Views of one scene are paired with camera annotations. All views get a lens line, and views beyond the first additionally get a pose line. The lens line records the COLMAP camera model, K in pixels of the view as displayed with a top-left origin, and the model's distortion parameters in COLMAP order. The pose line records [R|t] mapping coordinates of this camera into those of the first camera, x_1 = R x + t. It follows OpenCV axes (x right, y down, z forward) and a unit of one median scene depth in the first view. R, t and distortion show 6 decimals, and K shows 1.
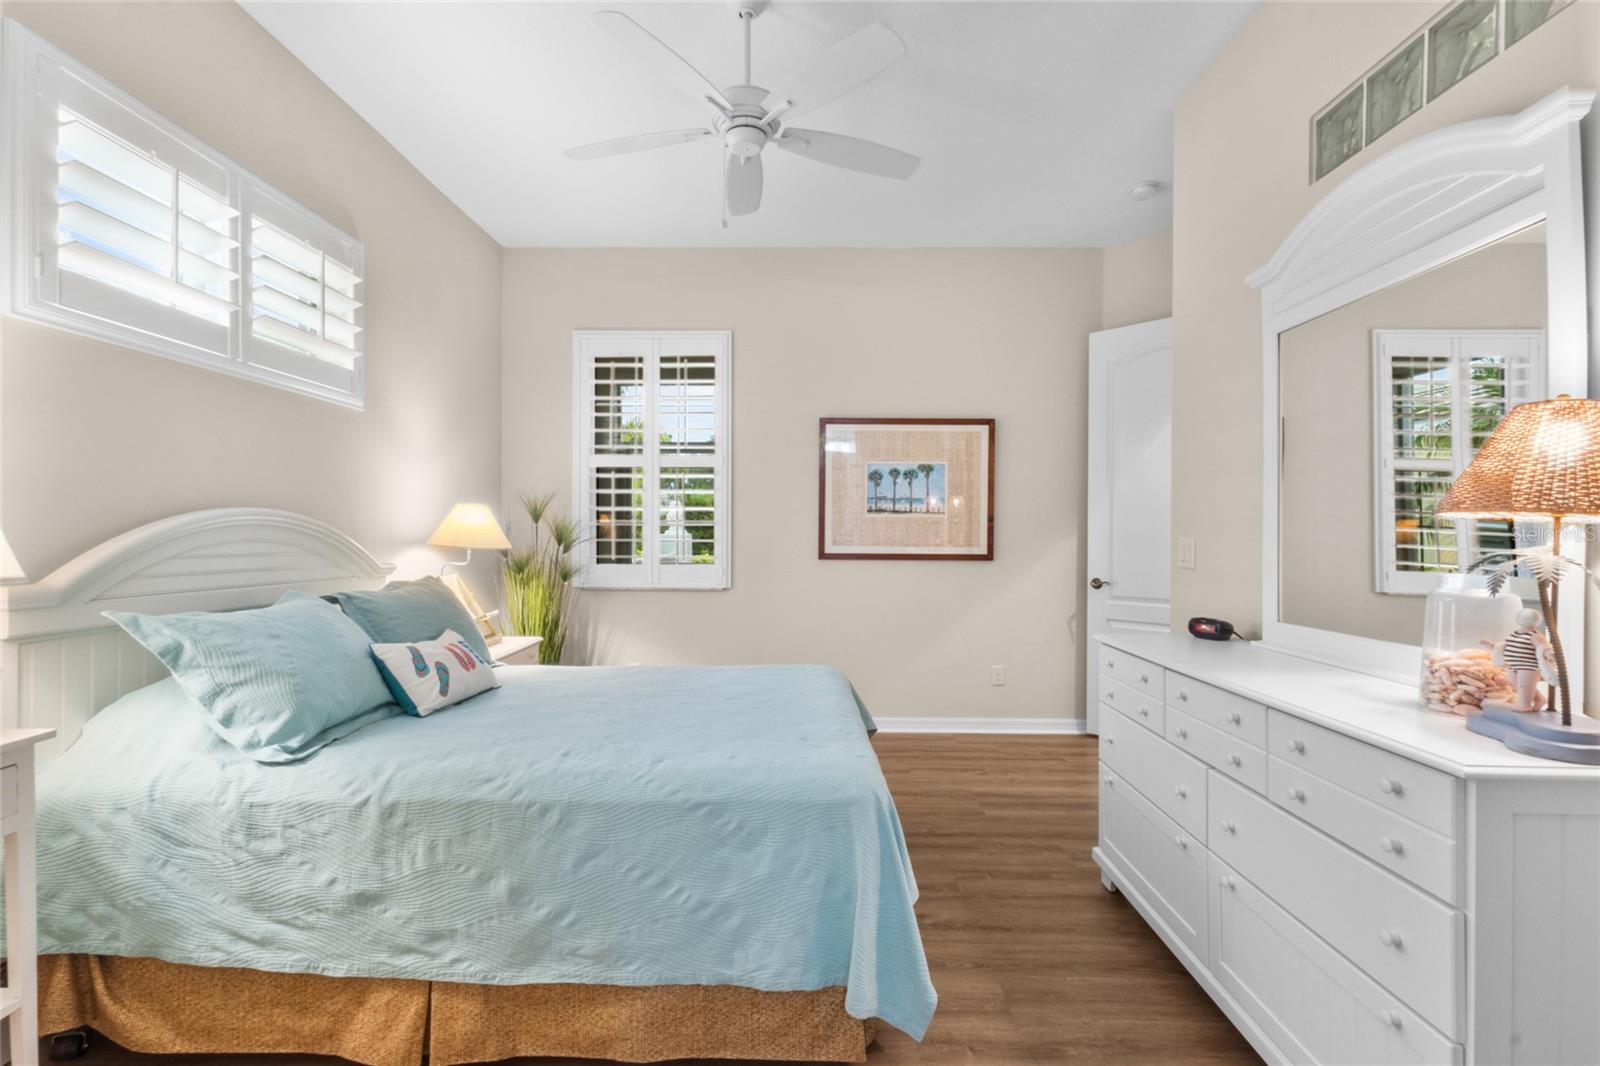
lens RADIAL K [[742.4, 0, 798.0], [0, 742.4, 525.6], [0, 0, 1]] dist [0.000843, 0.001989]
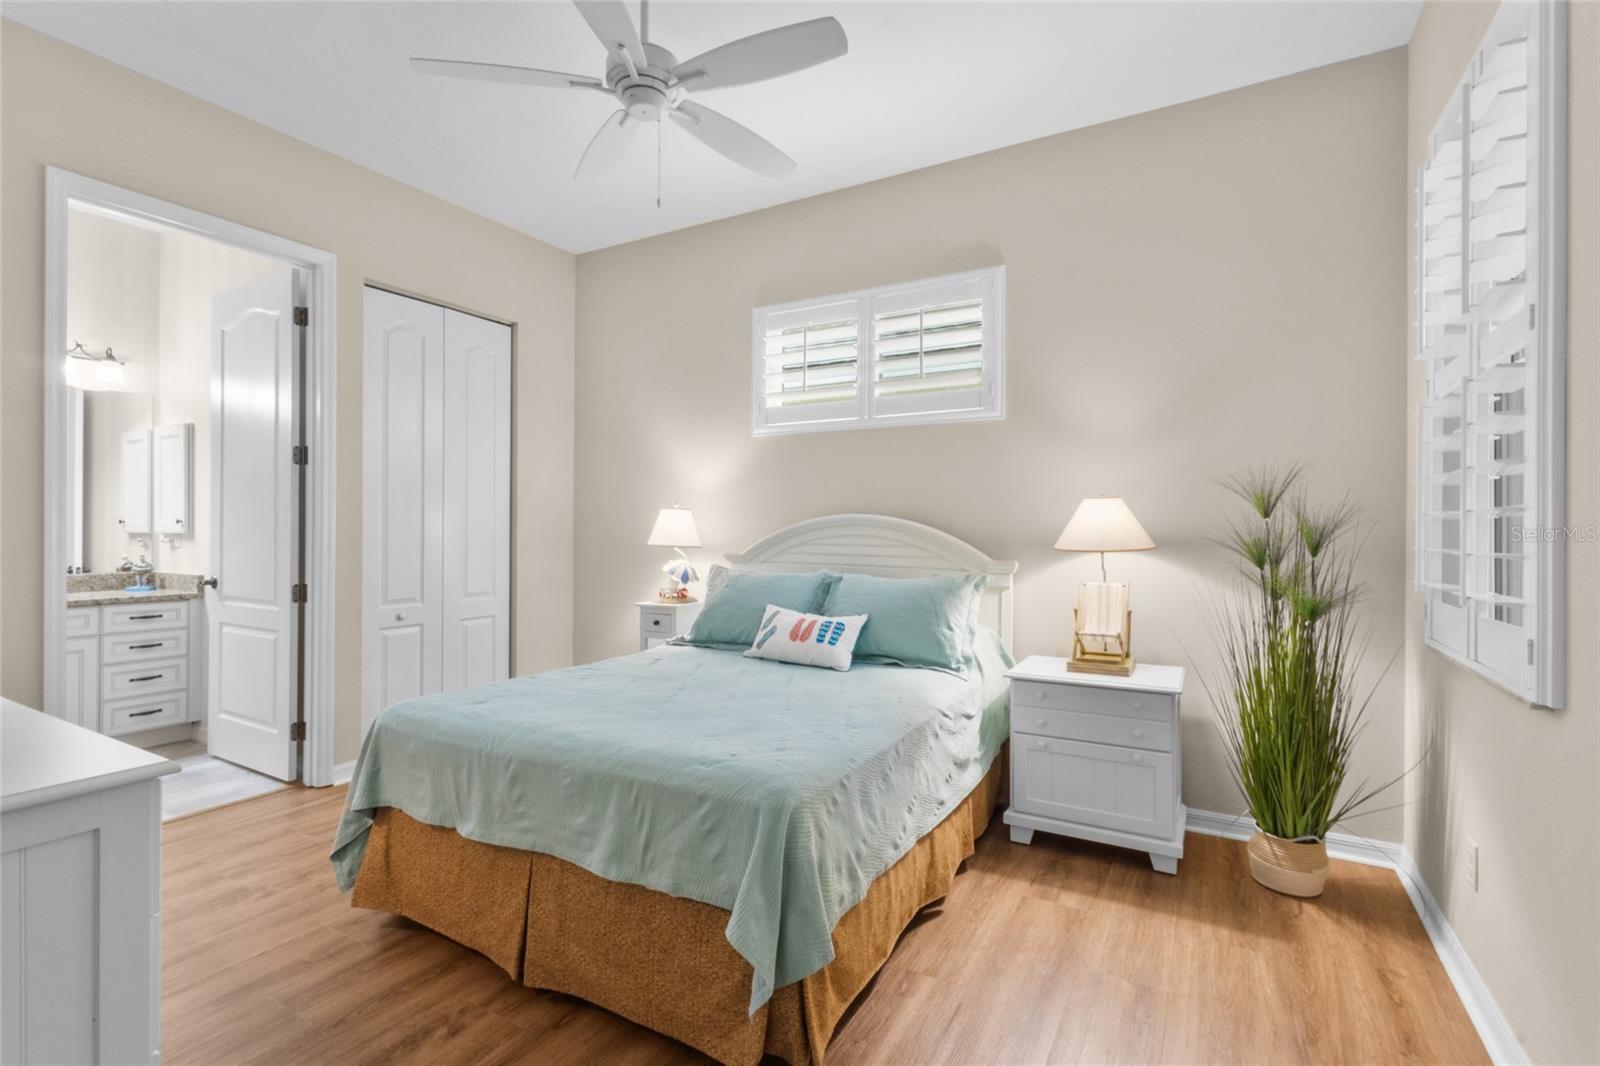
lens RADIAL K [[742.4, 0, 798.1], [0, 742.4, 531.6], [0, 0, 1]] dist [0.000843, 0.001989]
pose [[-0.480982, -0.005656, -0.876712, 0.642256], [-0.006117, 0.999977, -0.003096, 0.018120], [0.876709, 0.003873, -0.481005, 1.638962]]
